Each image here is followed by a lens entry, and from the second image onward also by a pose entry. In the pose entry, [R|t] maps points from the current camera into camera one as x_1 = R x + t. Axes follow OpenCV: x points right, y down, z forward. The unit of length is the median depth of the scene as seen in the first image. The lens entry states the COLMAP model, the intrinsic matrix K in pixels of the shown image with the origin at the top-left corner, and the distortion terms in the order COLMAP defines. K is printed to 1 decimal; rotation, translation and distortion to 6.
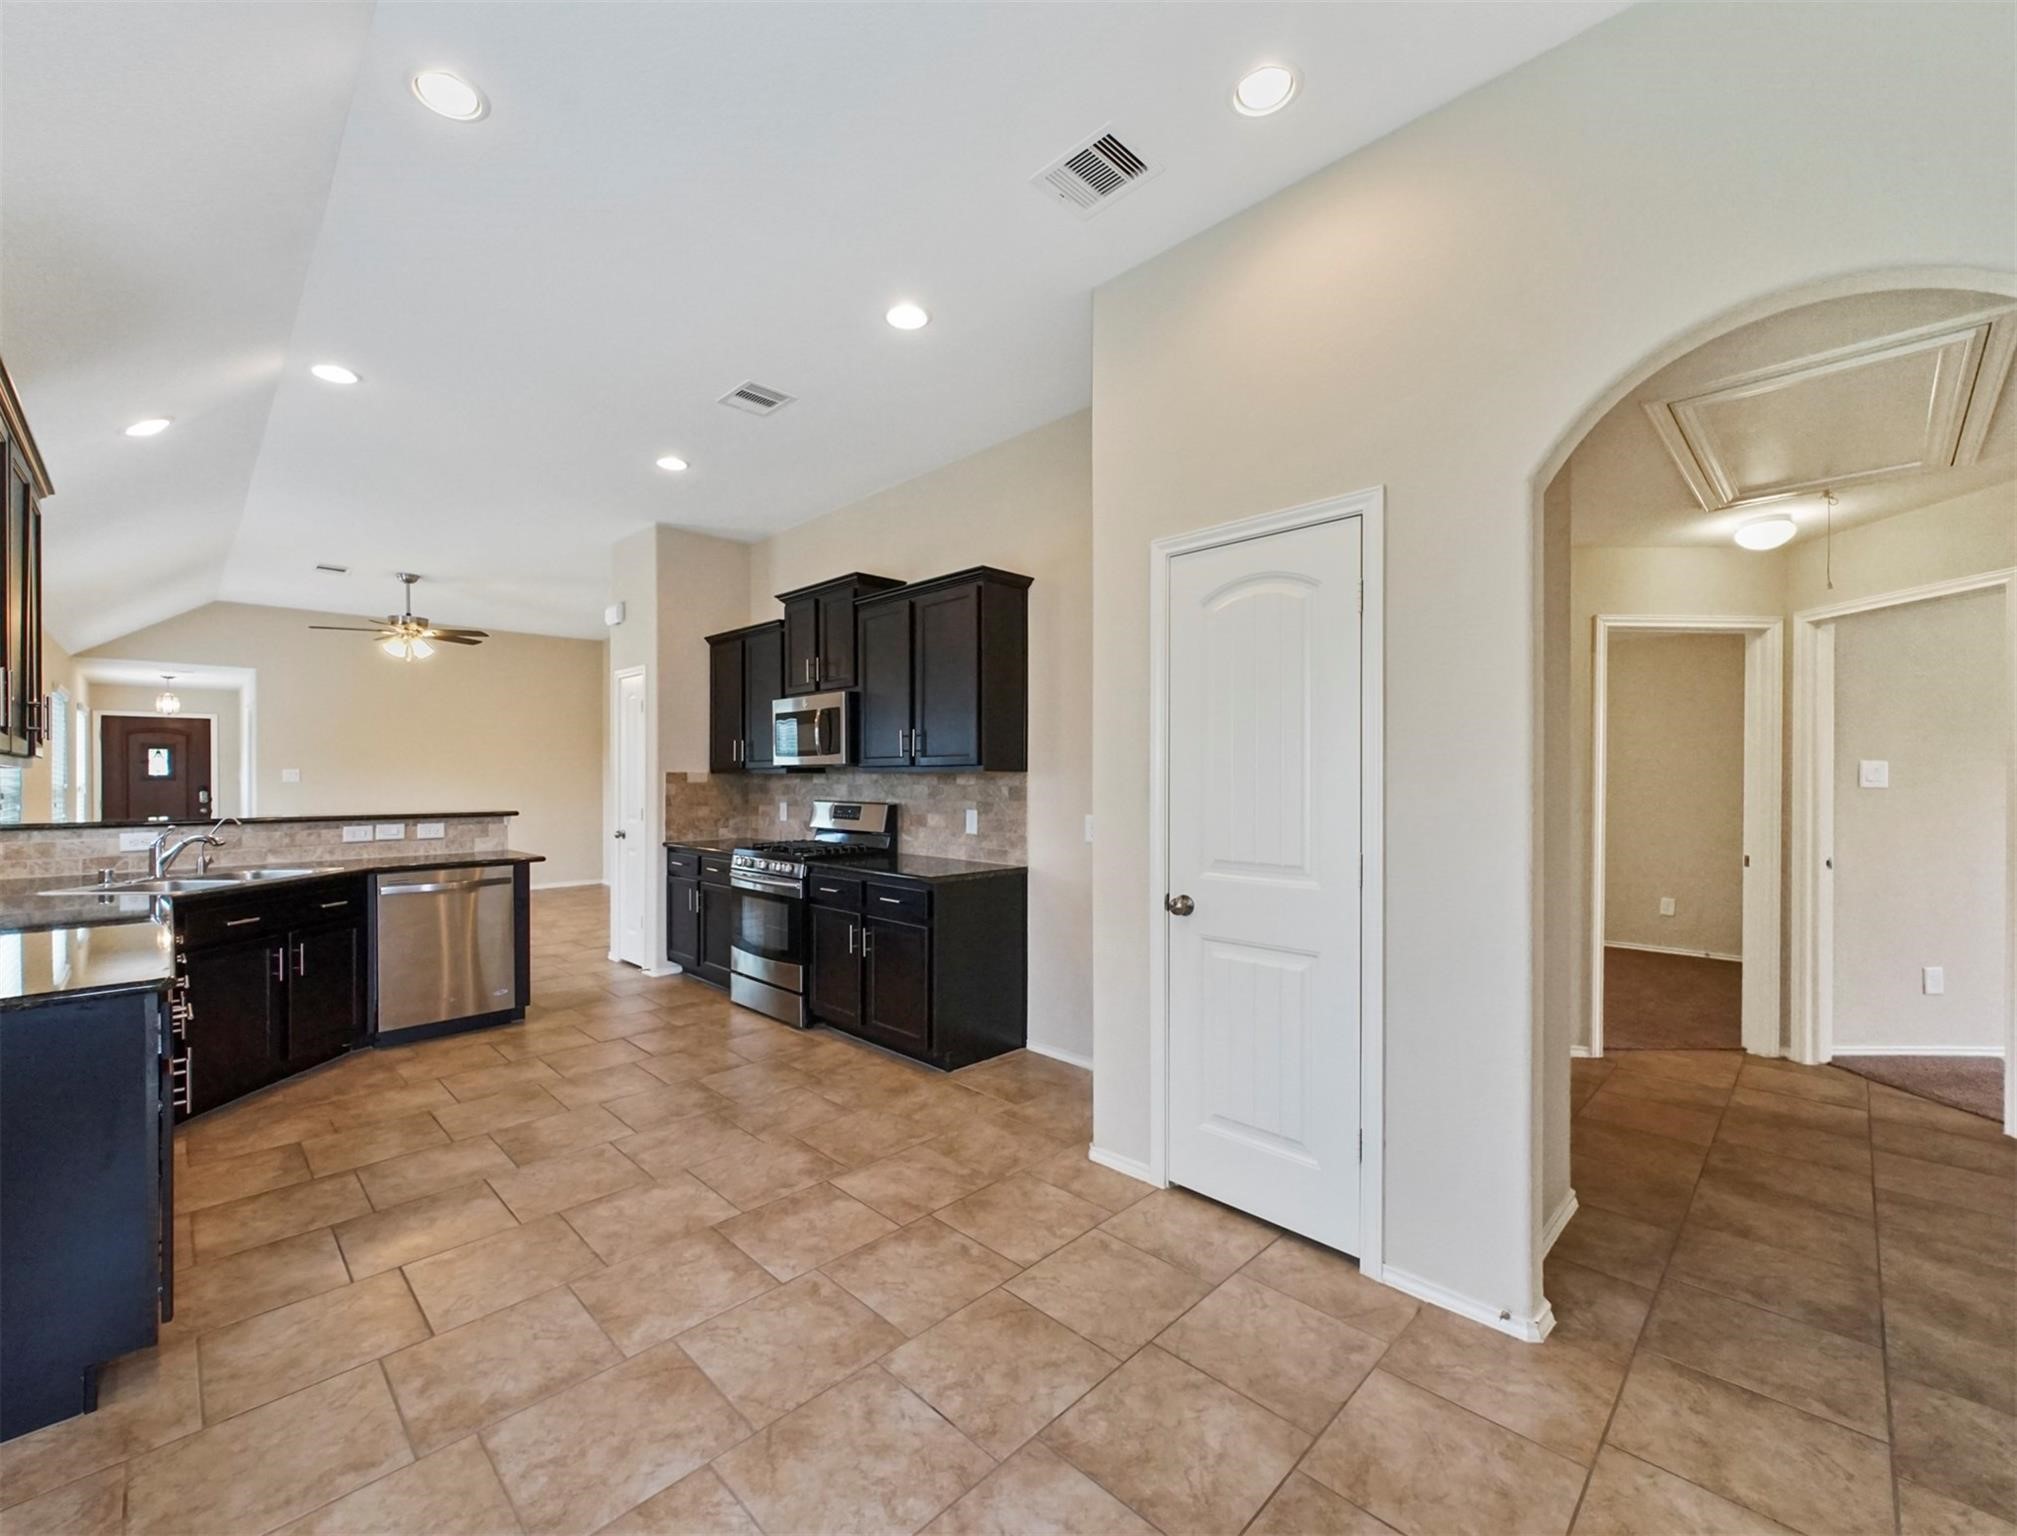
lens RADIAL K [[833.4, 0, 969.8], [0, 833.4, 781.6], [0, 0, 1]] dist [0.001148, 0.000660]
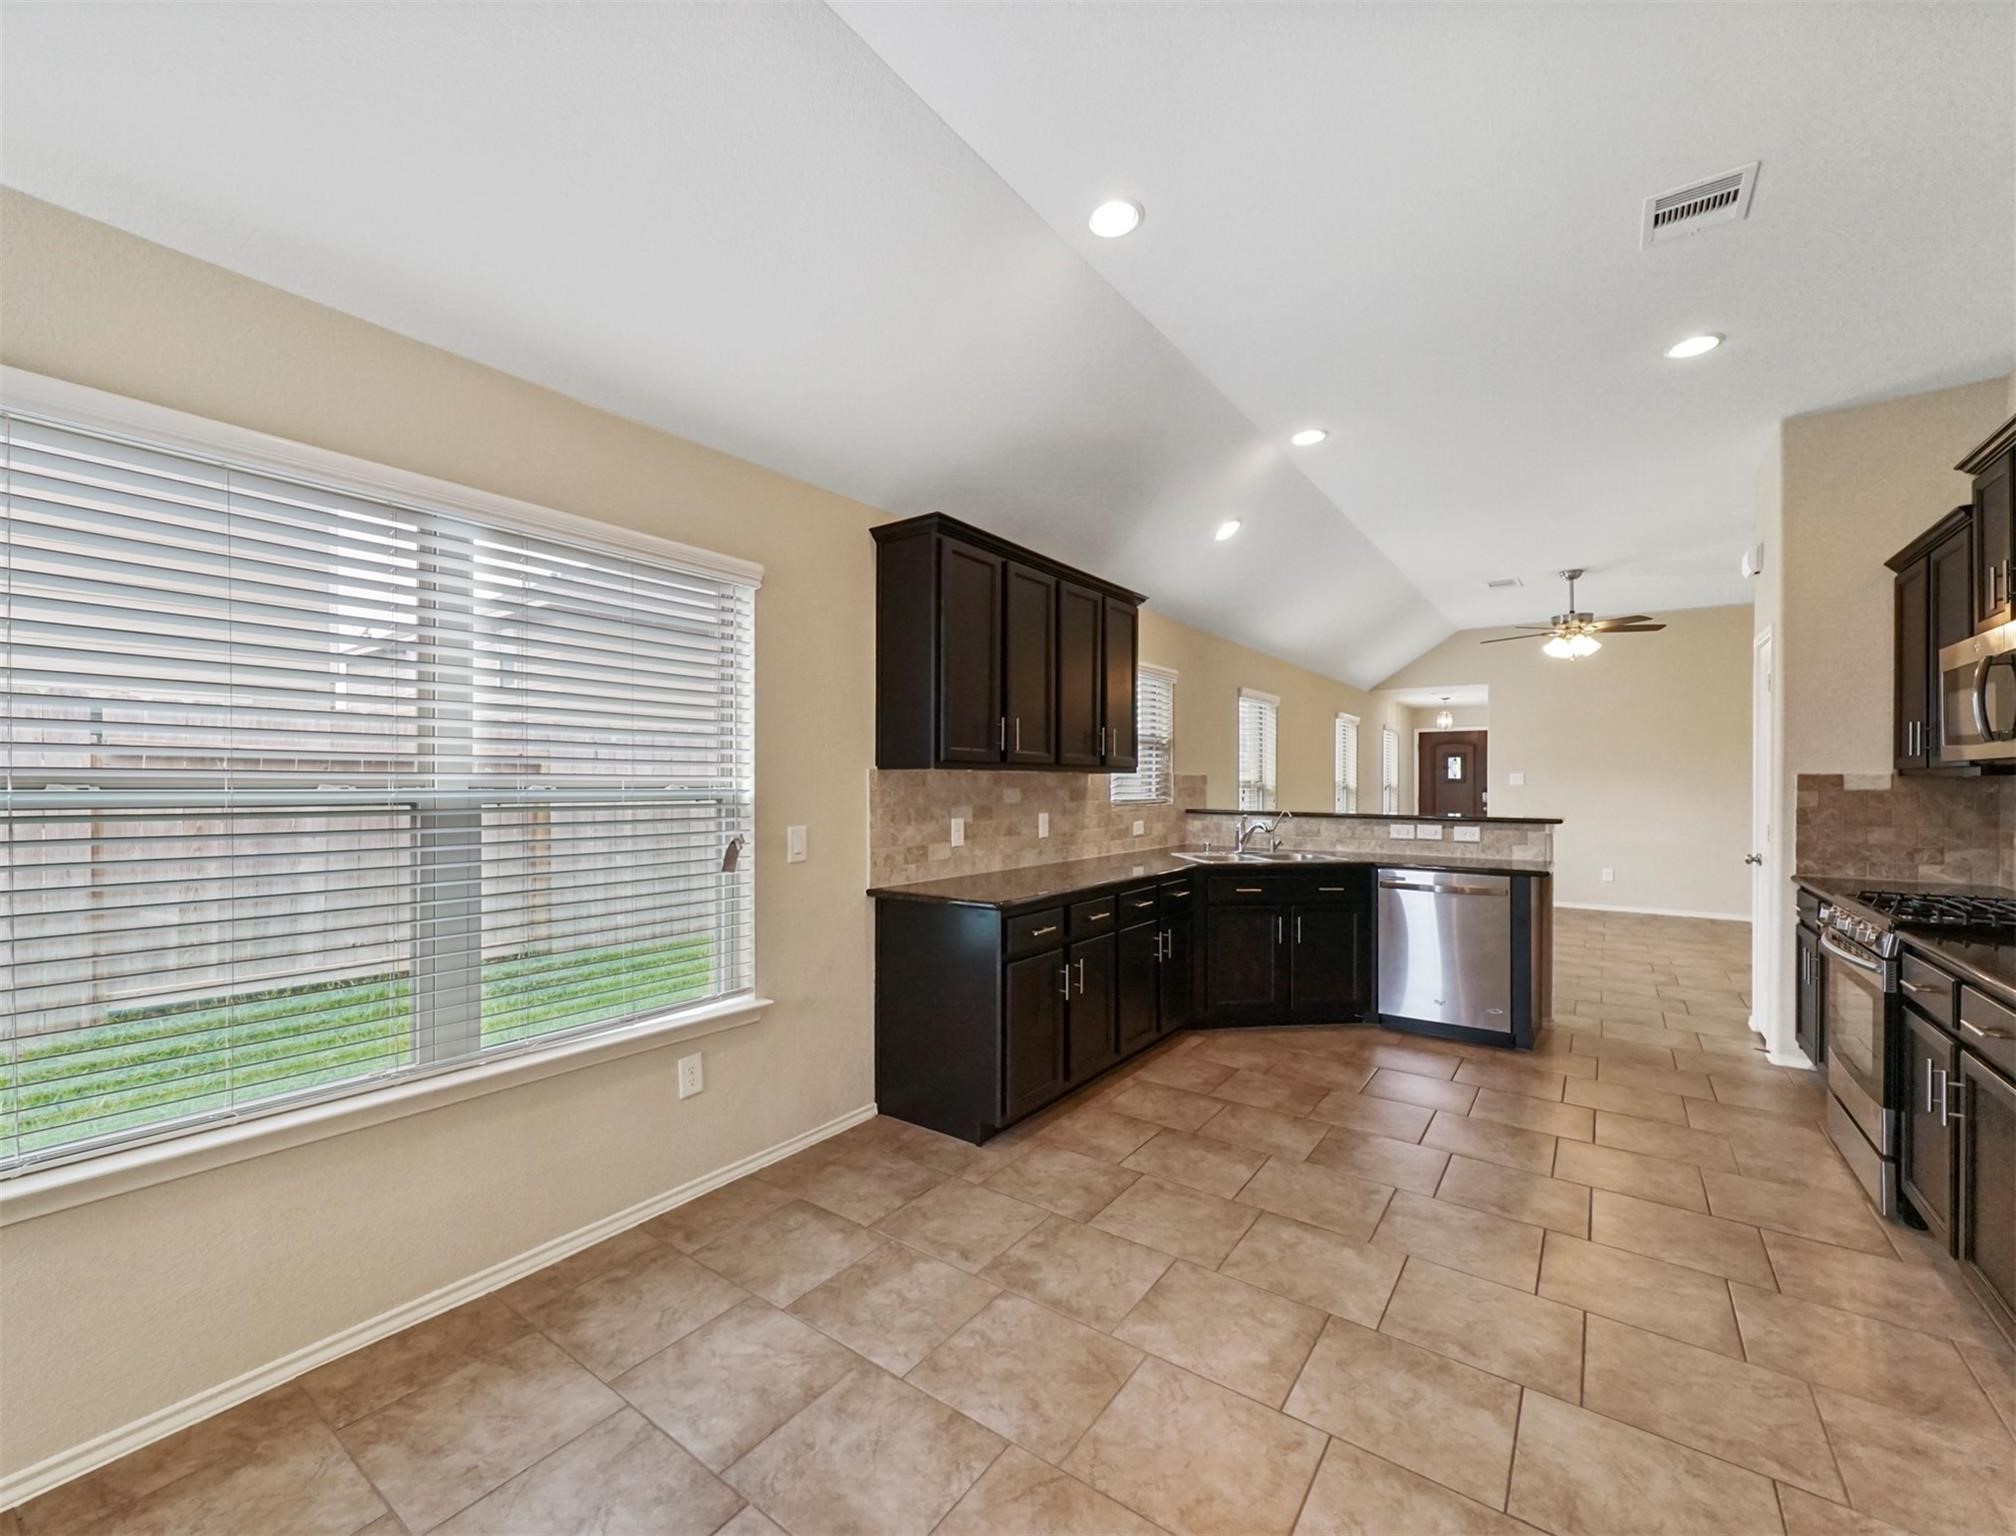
lens RADIAL K [[833.0, 0, 1005.6], [0, 833.0, 783.3], [0, 0, 1]] dist [0.001148, 0.000660]
pose [[0.178249, 0.006279, -0.983965, 0.300126], [-0.009471, 0.999944, 0.004665, -0.001342], [0.983940, 0.008488, 0.178299, 0.346644]]
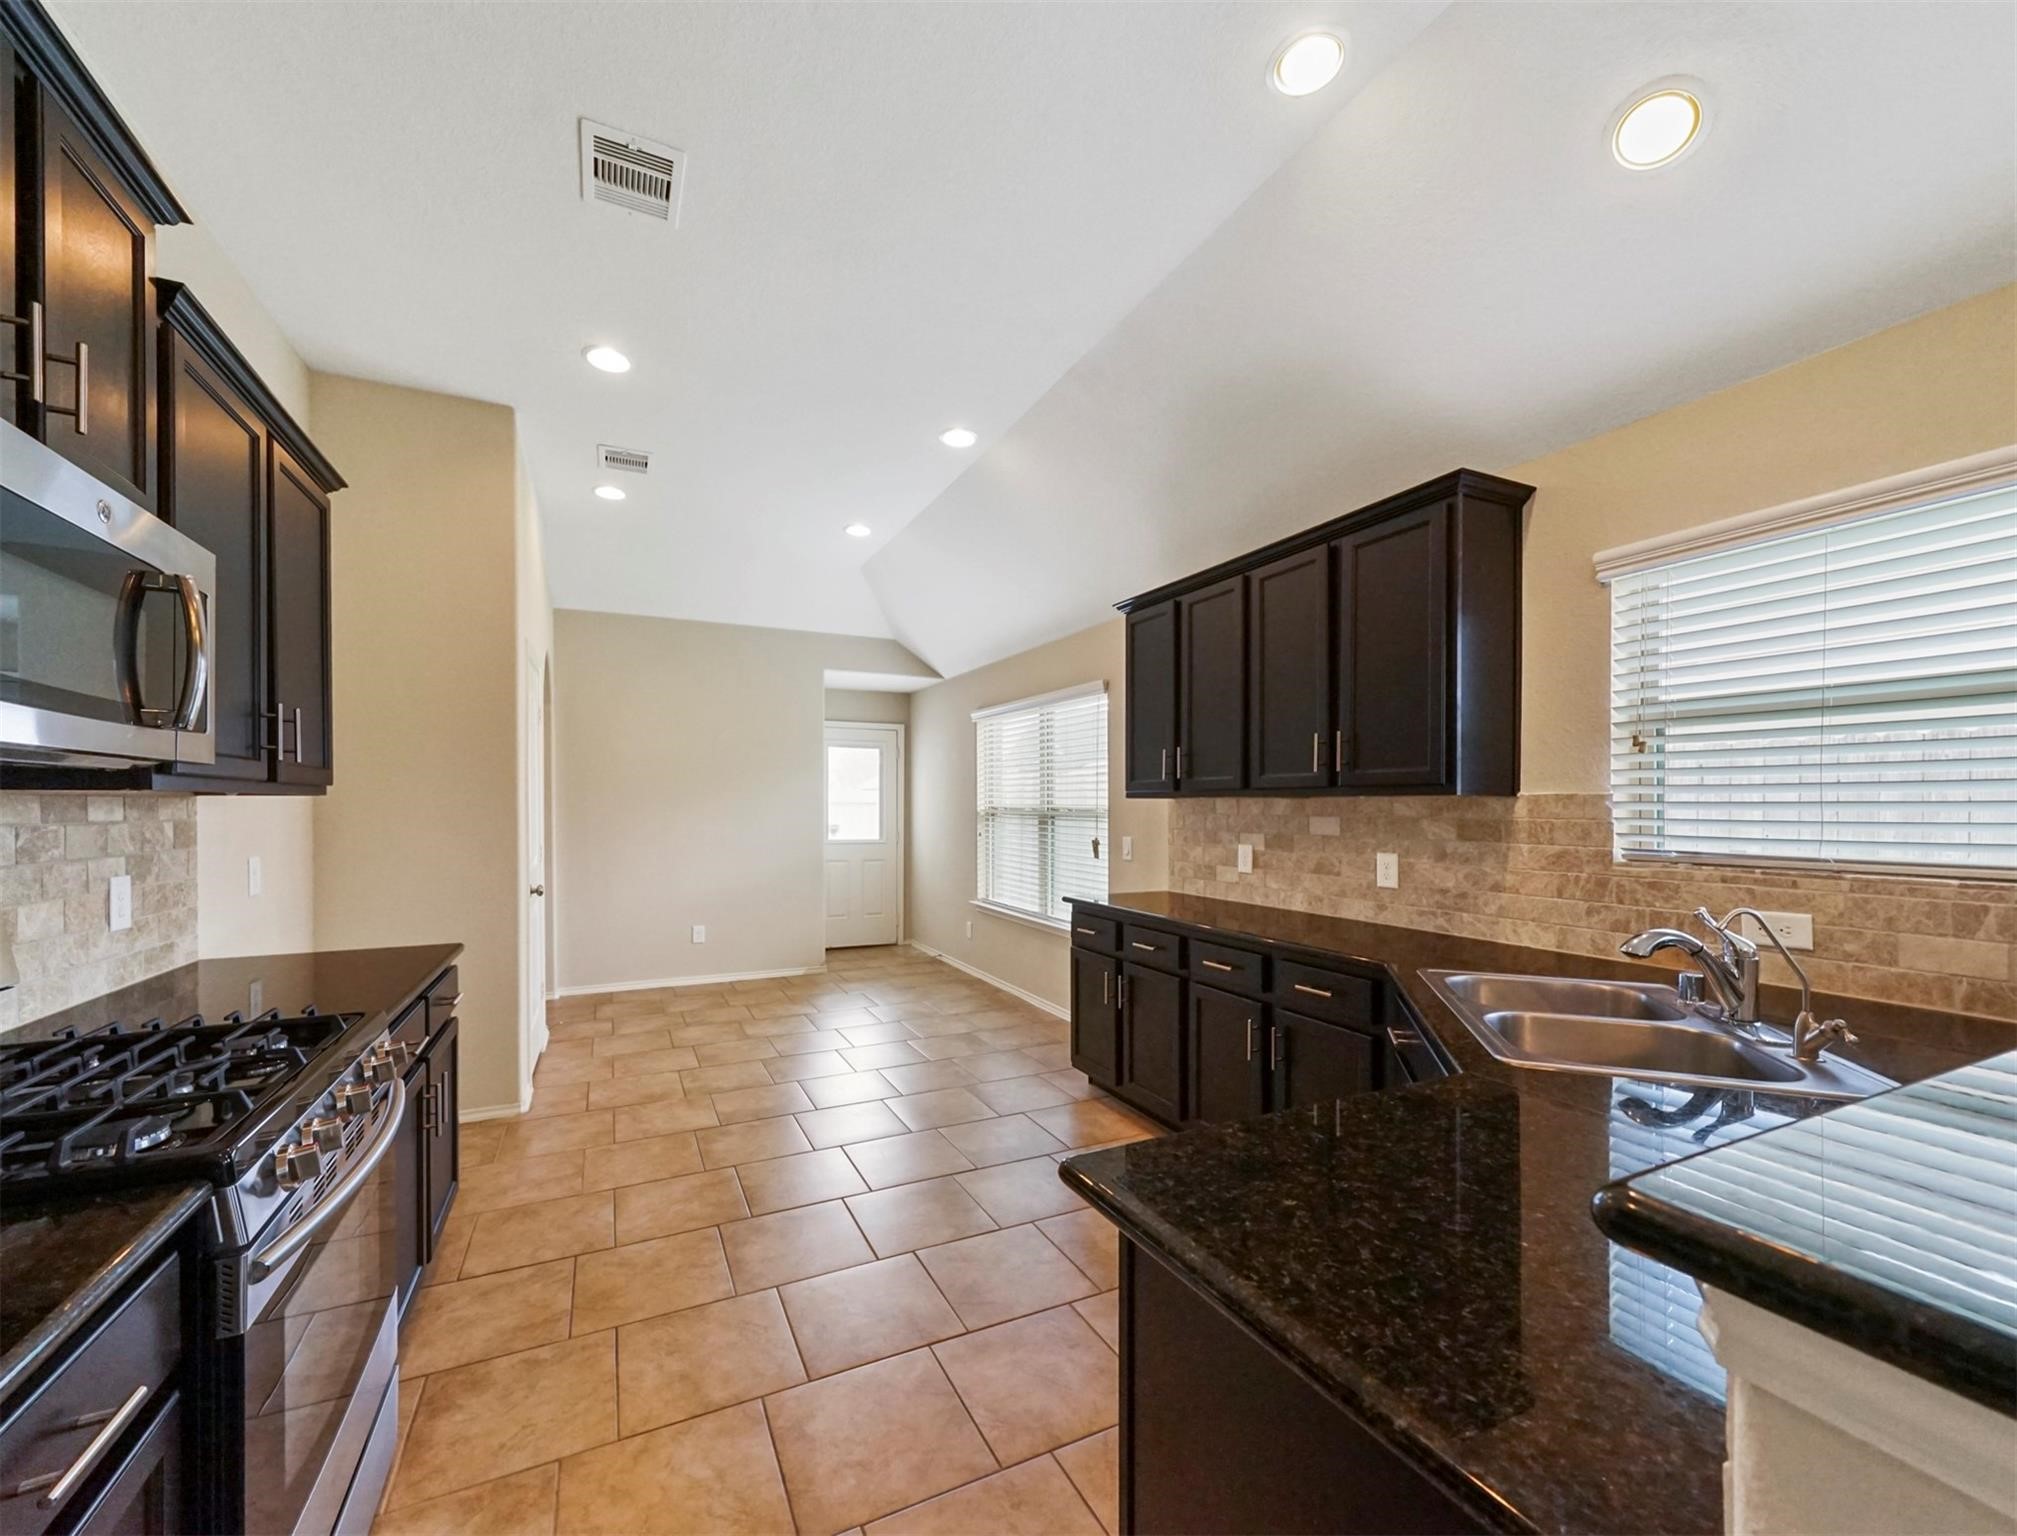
lens RADIAL K [[786.5, 0, 960.7], [0, 786.5, 811.4], [0, 0, 1]] dist [0.003054, 0.000401]
pose [[-0.941596, -0.001038, 0.336742, -0.672465], [0.002194, 0.999955, 0.009217, -0.004836], [-0.336737, 0.009417, -0.941552, 1.467863]]
